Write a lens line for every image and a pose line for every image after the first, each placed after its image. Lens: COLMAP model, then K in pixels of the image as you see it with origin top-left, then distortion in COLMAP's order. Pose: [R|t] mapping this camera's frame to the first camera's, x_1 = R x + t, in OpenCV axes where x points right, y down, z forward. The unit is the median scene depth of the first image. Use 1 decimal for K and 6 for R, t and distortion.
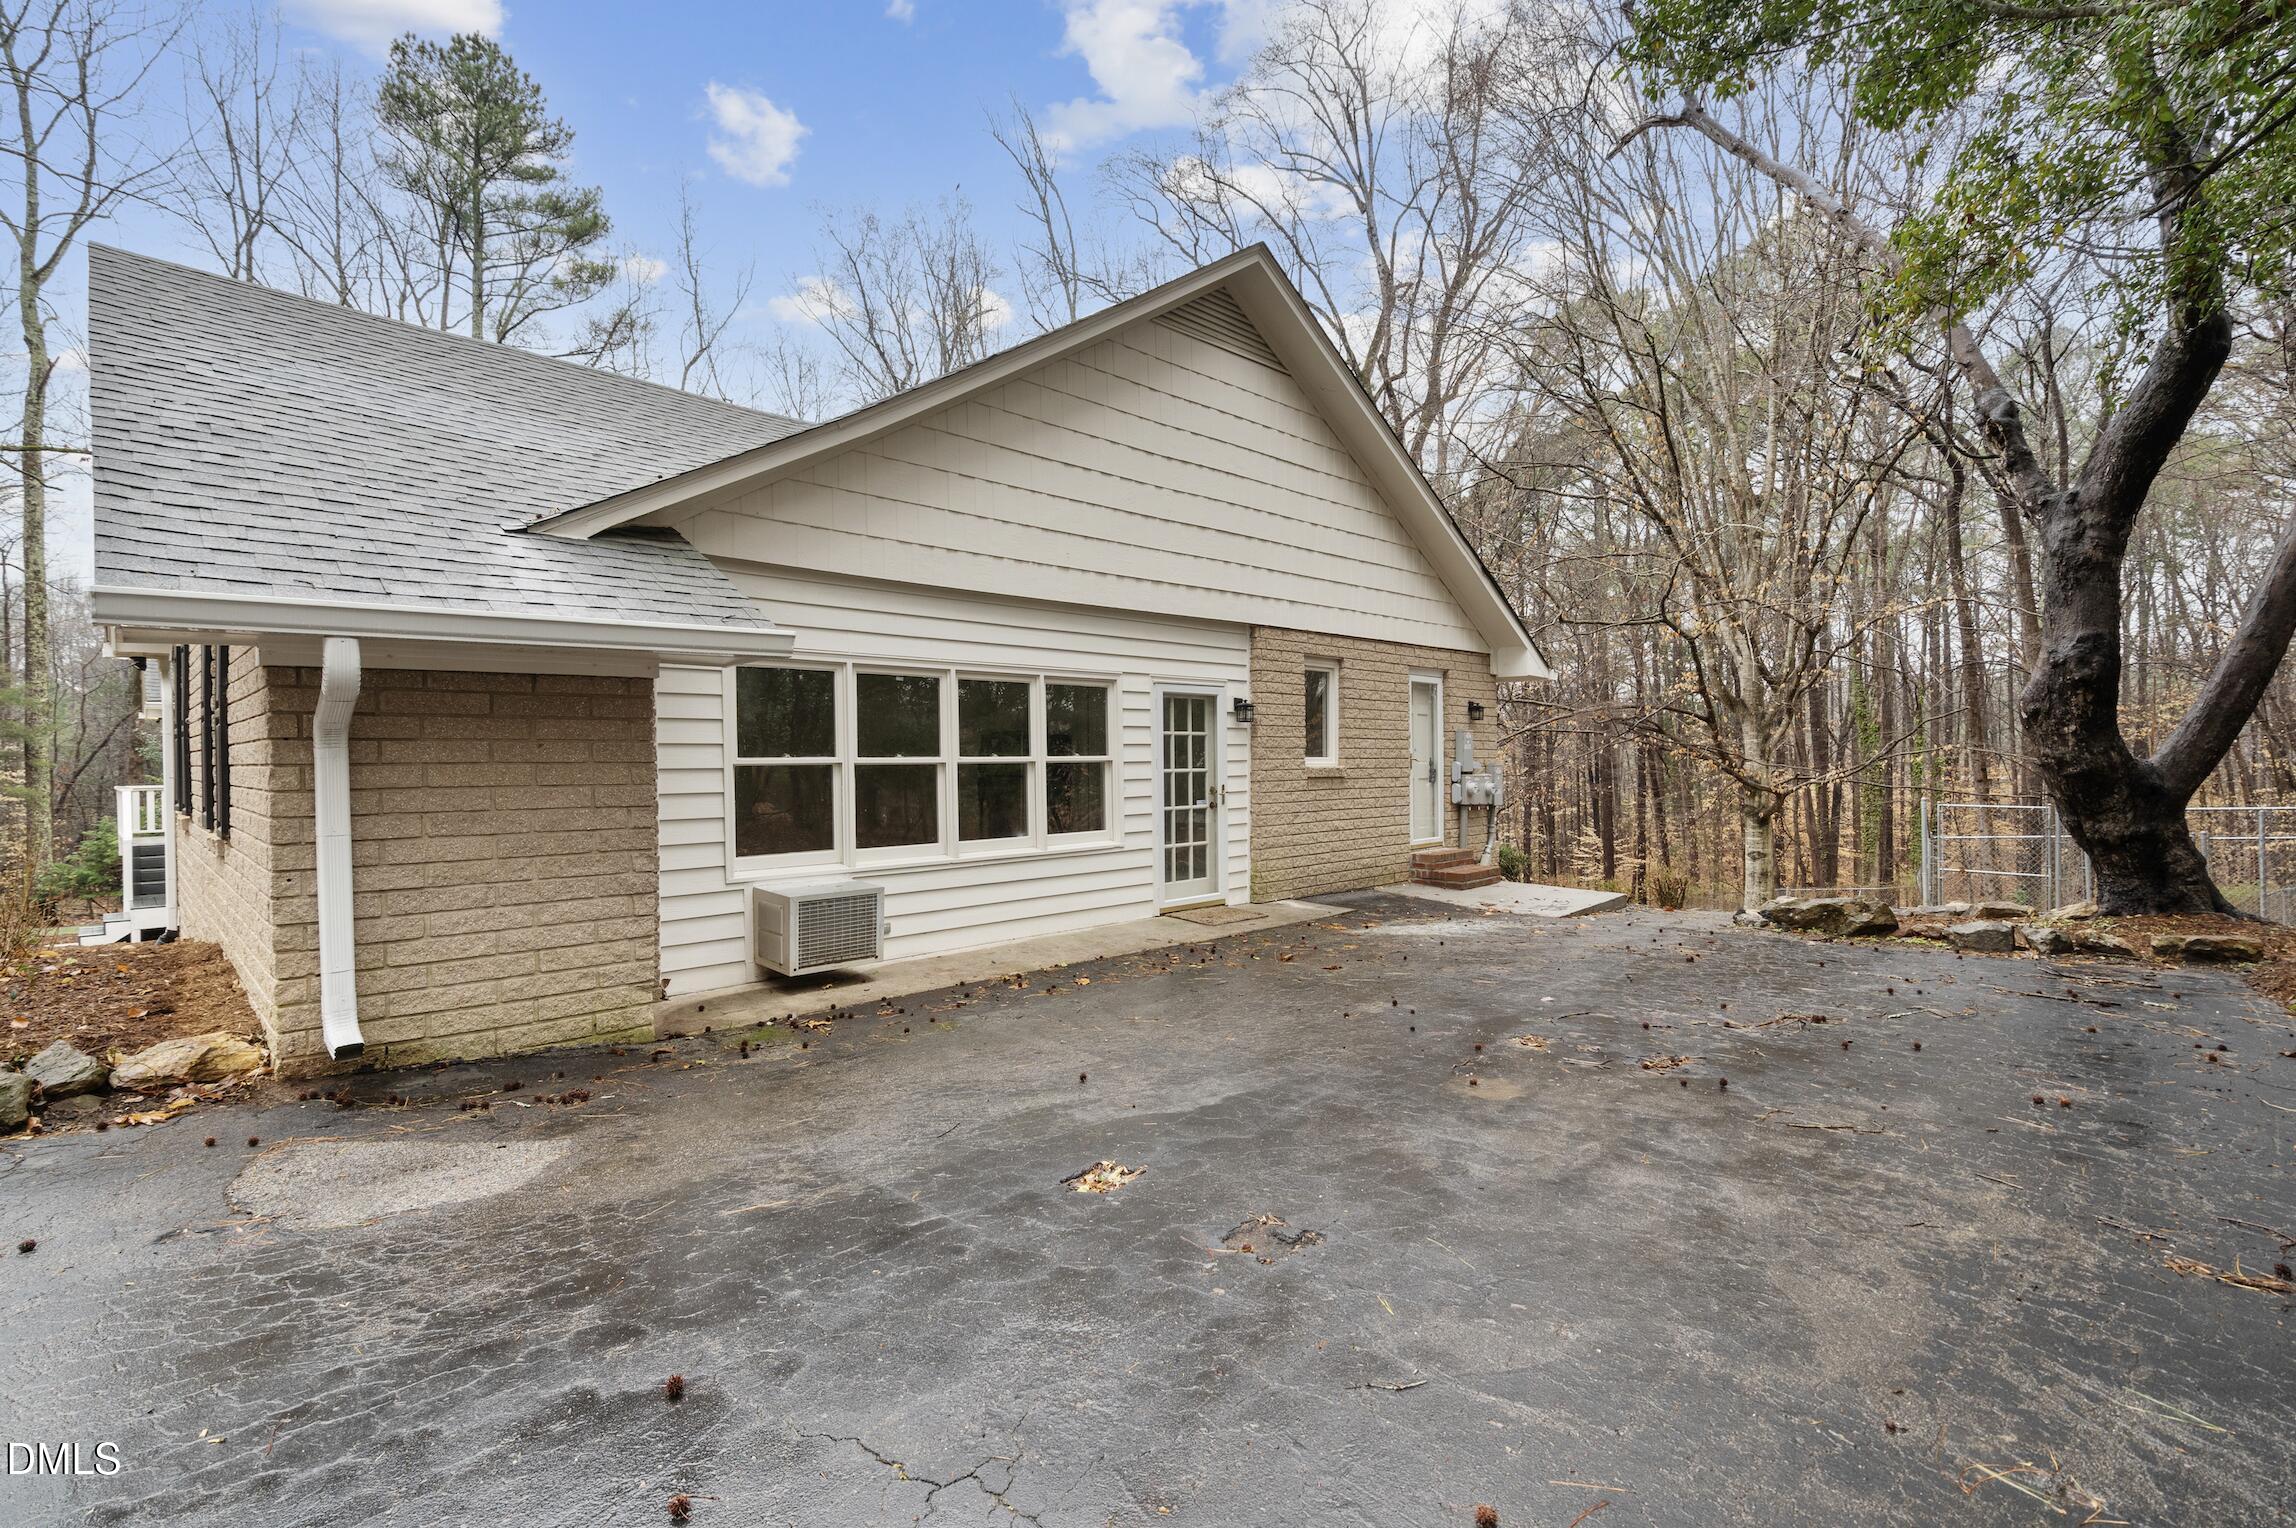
lens RADIAL K [[1046.5, 0, 1157.0], [0, 1046.5, 764.2], [0, 0, 1]] dist [-0.008800, 0.003066]
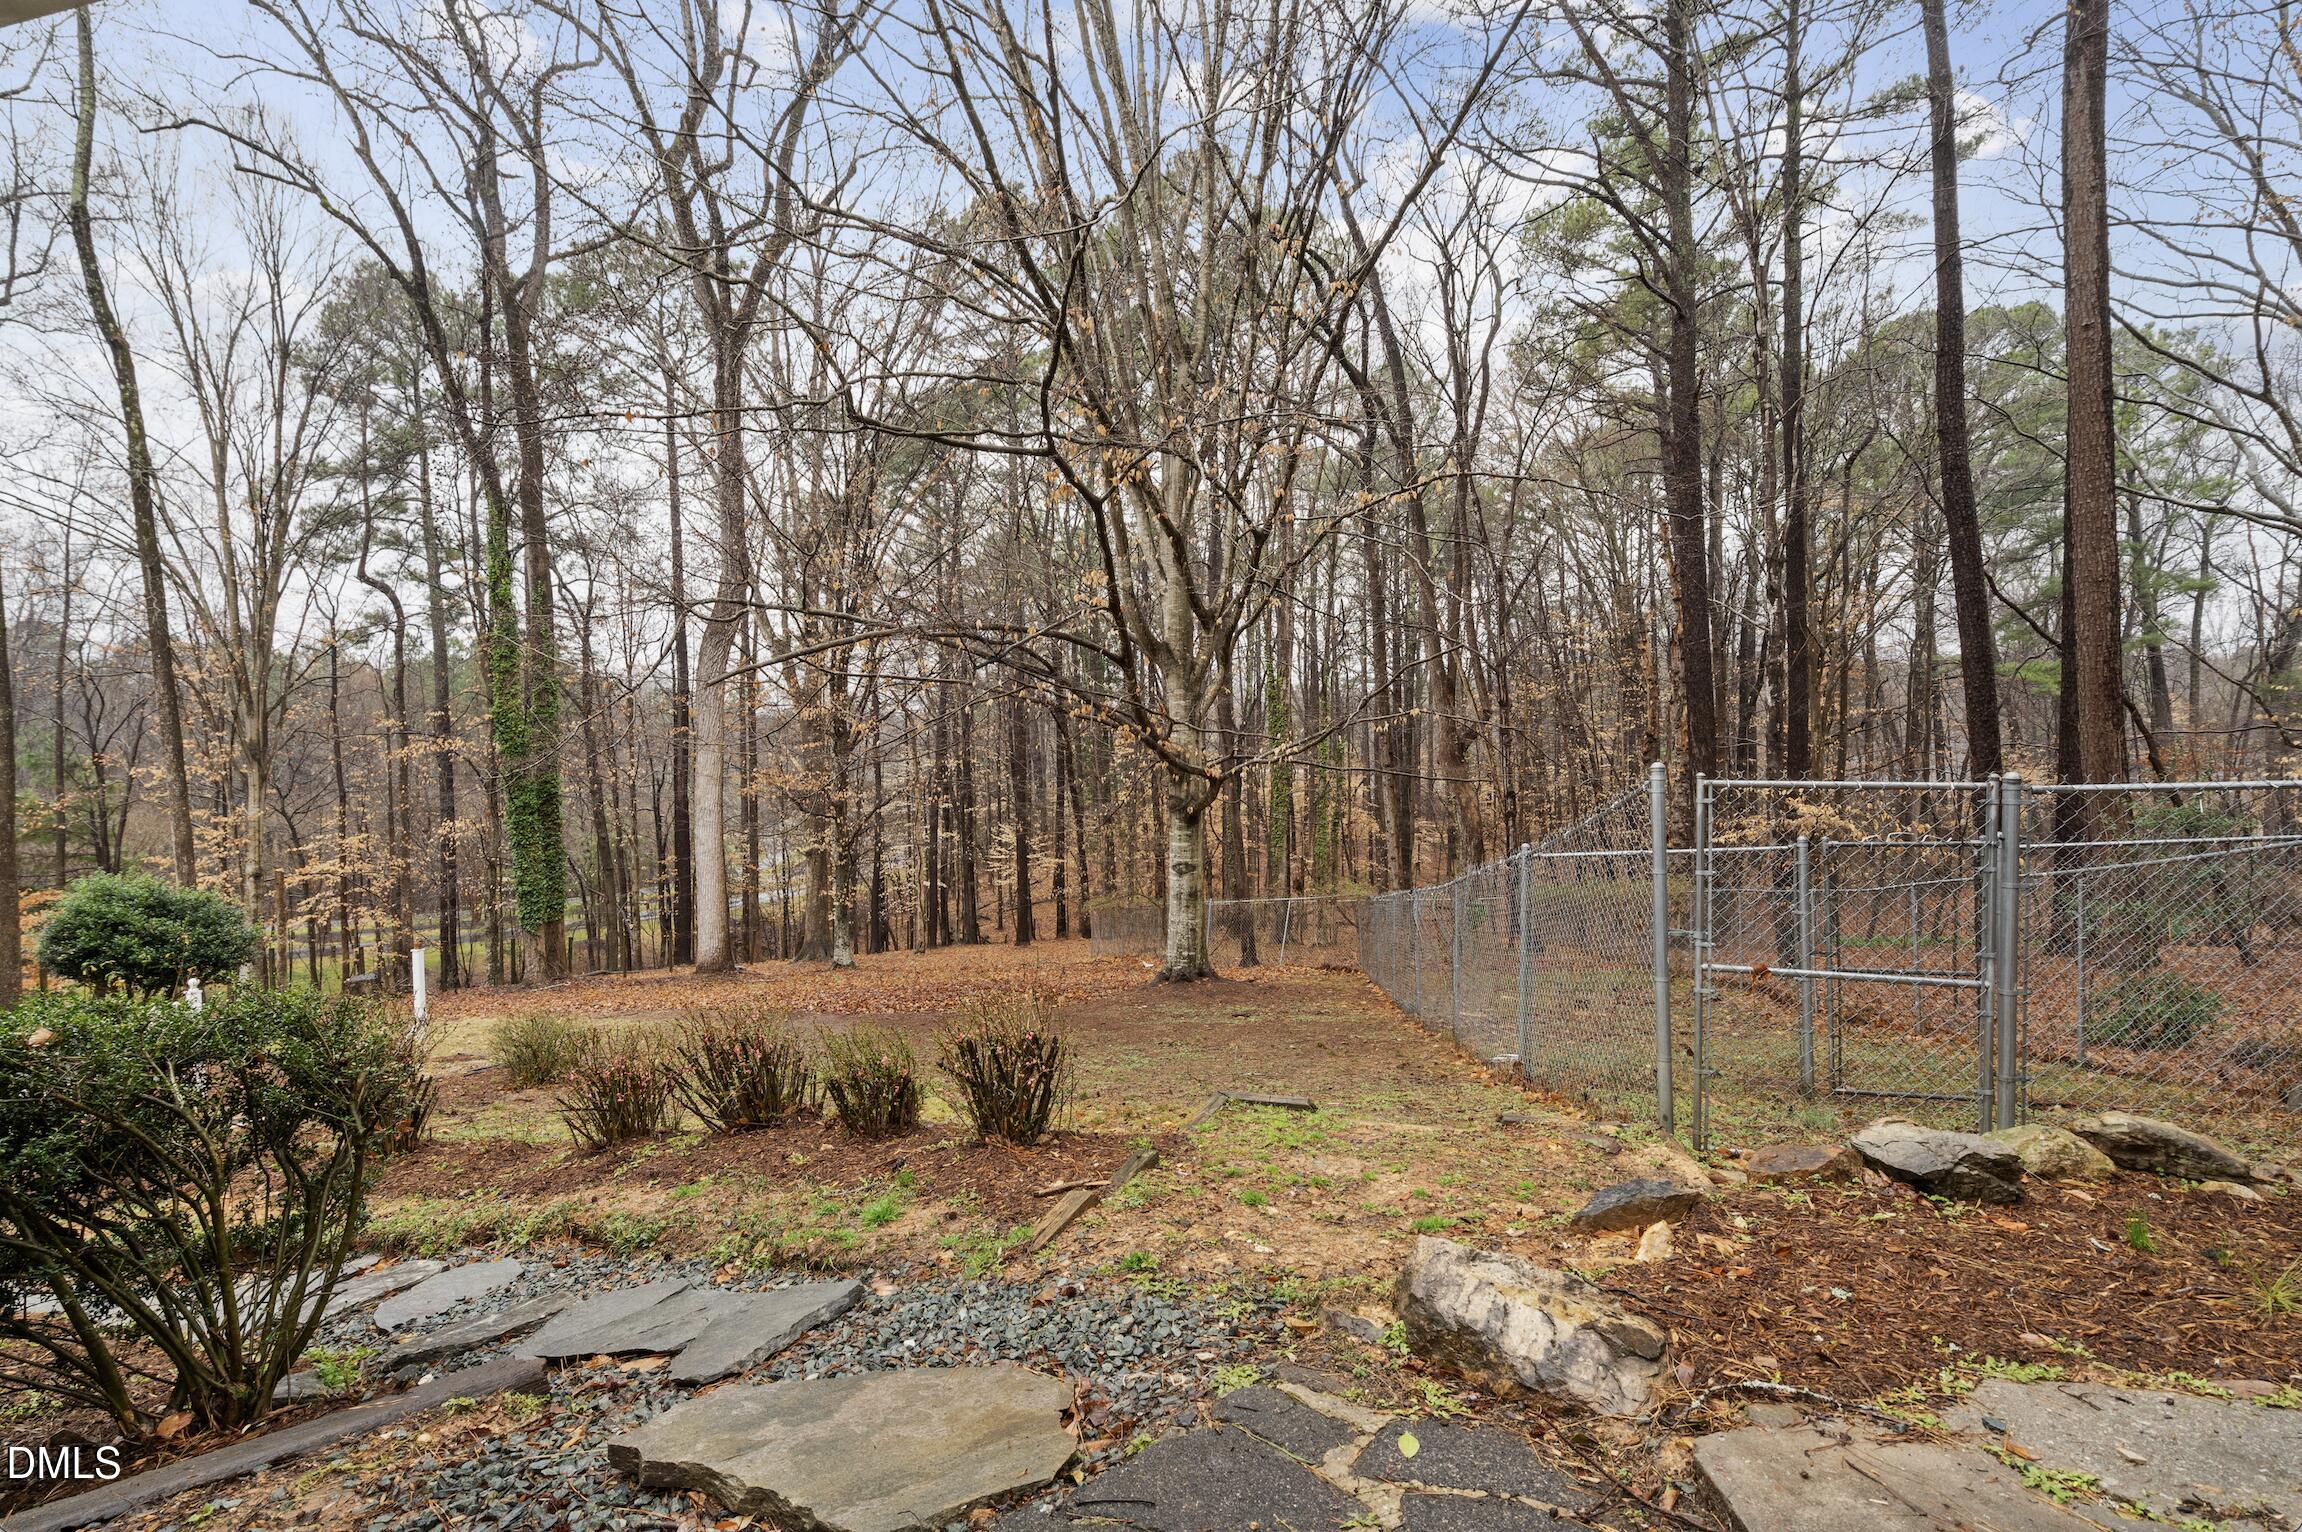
lens RADIAL K [[1049.3, 0, 1158.0], [0, 1049.3, 761.4], [0, 0, 1]] dist [-0.008800, 0.003066]
pose [[0.868492, 0.003867, 0.495687, 0.212819], [-0.003799, 0.999992, -0.001144, 0.017561], [-0.495688, -0.000890, 0.868500, 0.401231]]
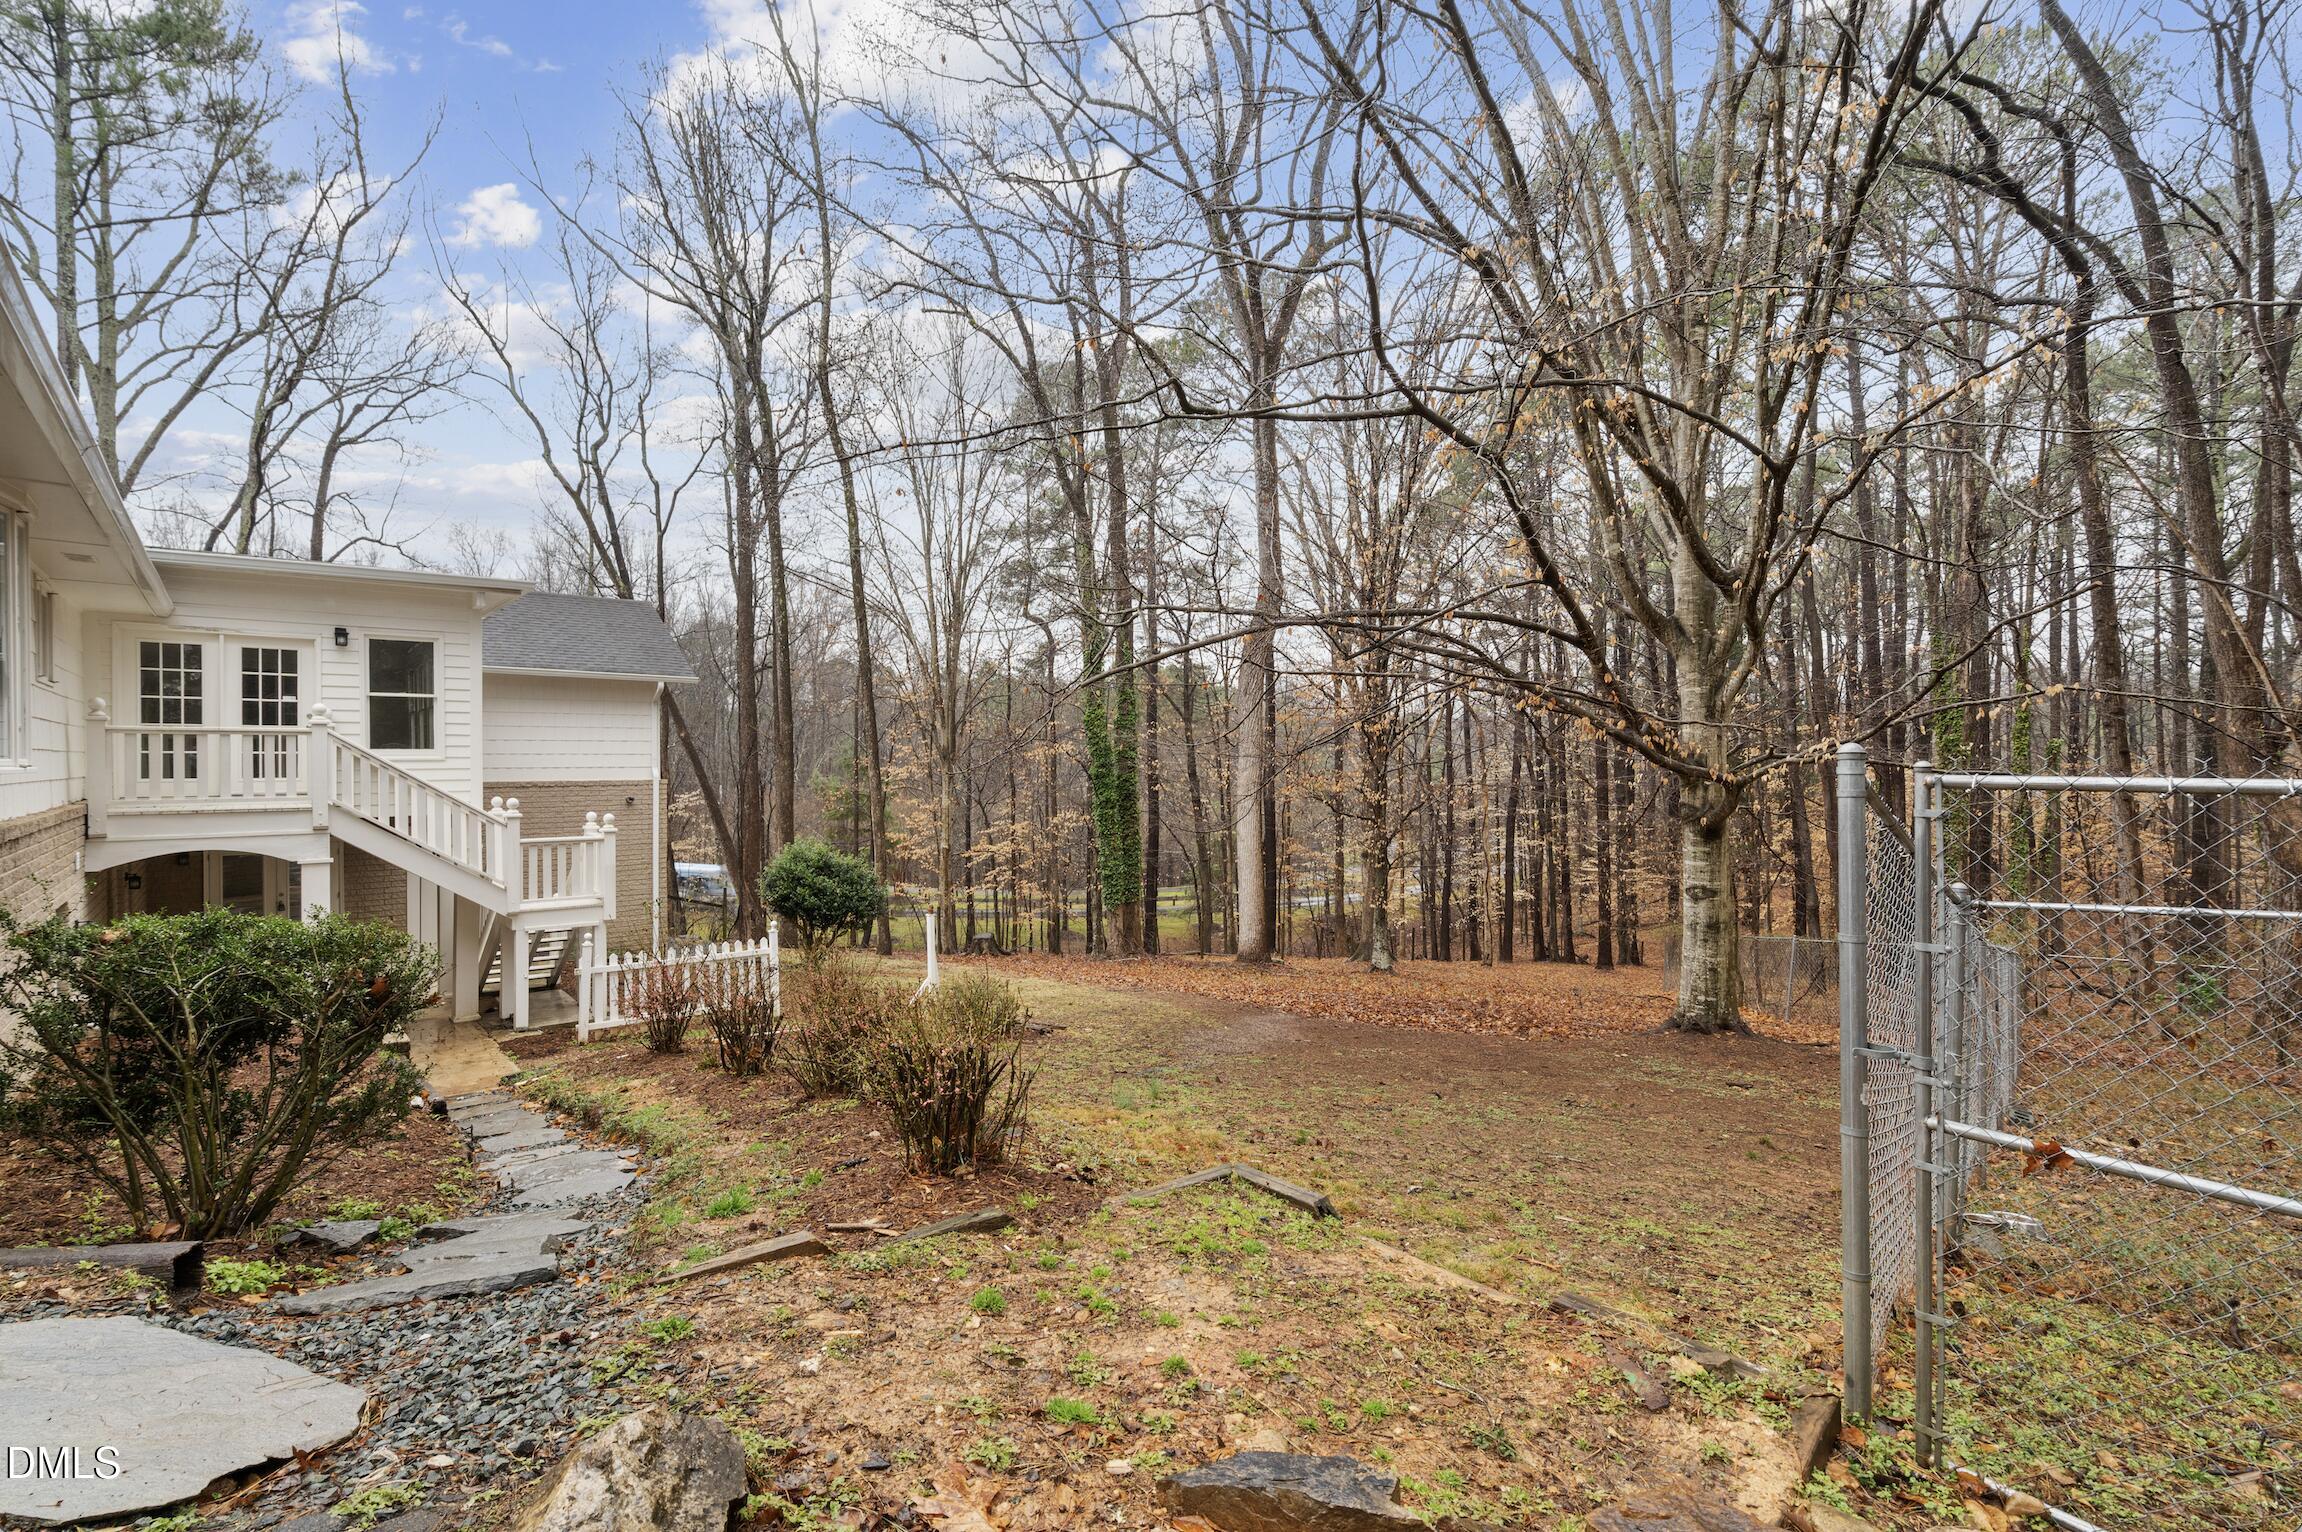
lens RADIAL K [[1049.3, 0, 1156.1], [0, 1049.3, 765.4], [0, 0, 1]] dist [-0.008800, 0.003066]
pose [[0.997224, 0.008068, -0.074019, 0.319863], [-0.008003, 0.999967, 0.001169, 0.019930], [0.074027, -0.000574, 0.997256, 0.409683]]
